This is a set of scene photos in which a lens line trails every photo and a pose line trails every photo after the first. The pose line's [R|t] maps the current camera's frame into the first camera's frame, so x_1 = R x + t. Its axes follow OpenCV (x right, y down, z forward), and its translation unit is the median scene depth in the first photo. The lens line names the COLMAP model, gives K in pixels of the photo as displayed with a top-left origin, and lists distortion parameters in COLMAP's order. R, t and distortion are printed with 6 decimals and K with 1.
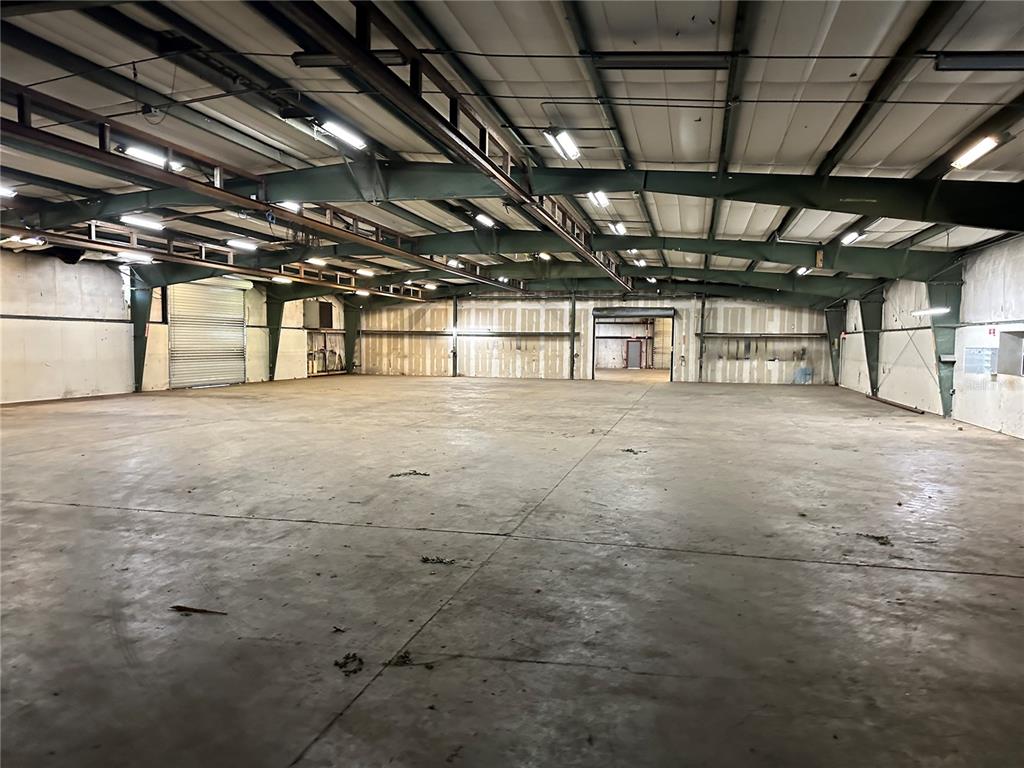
lens RADIAL K [[723.8, 0, 513.3], [0, 723.8, 386.0], [0, 0, 1]] dist [0.062329, -0.074279]
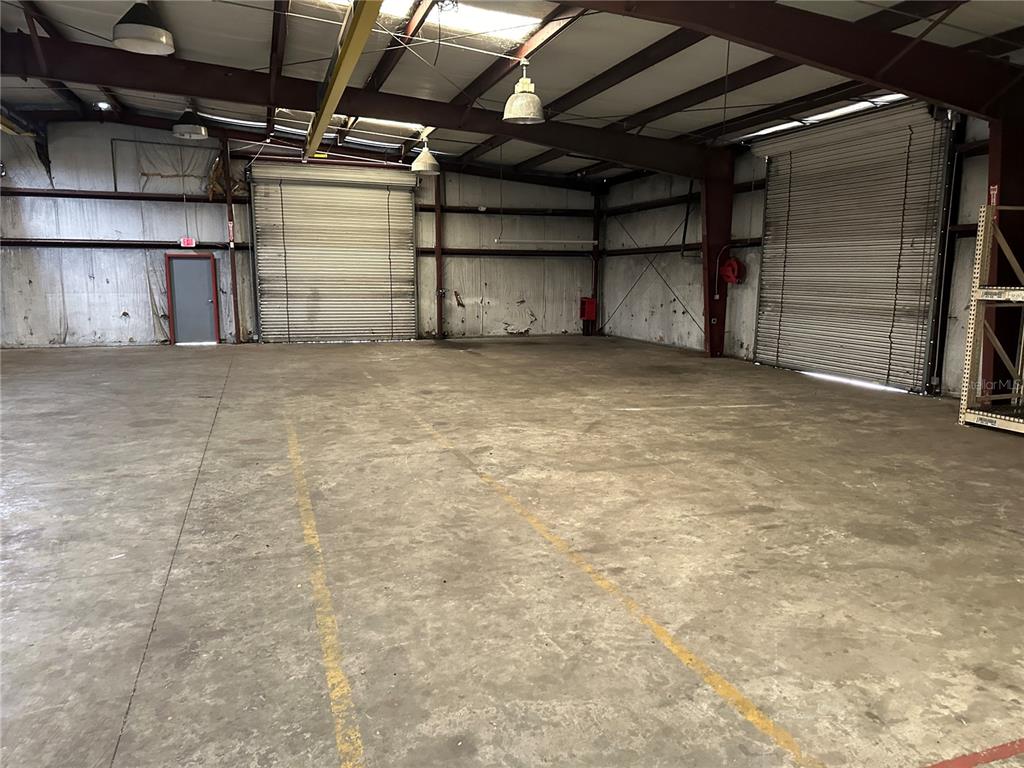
lens RADIAL K [[723.8, 0, 520.8], [0, 723.8, 389.6], [0, 0, 1]] dist [0.062329, -0.074279]
pose [[0.834402, -0.092934, 0.543264, 0.138225], [0.030295, 0.991925, 0.123155, -0.050337], [-0.550322, -0.086302, 0.830480, 0.830880]]
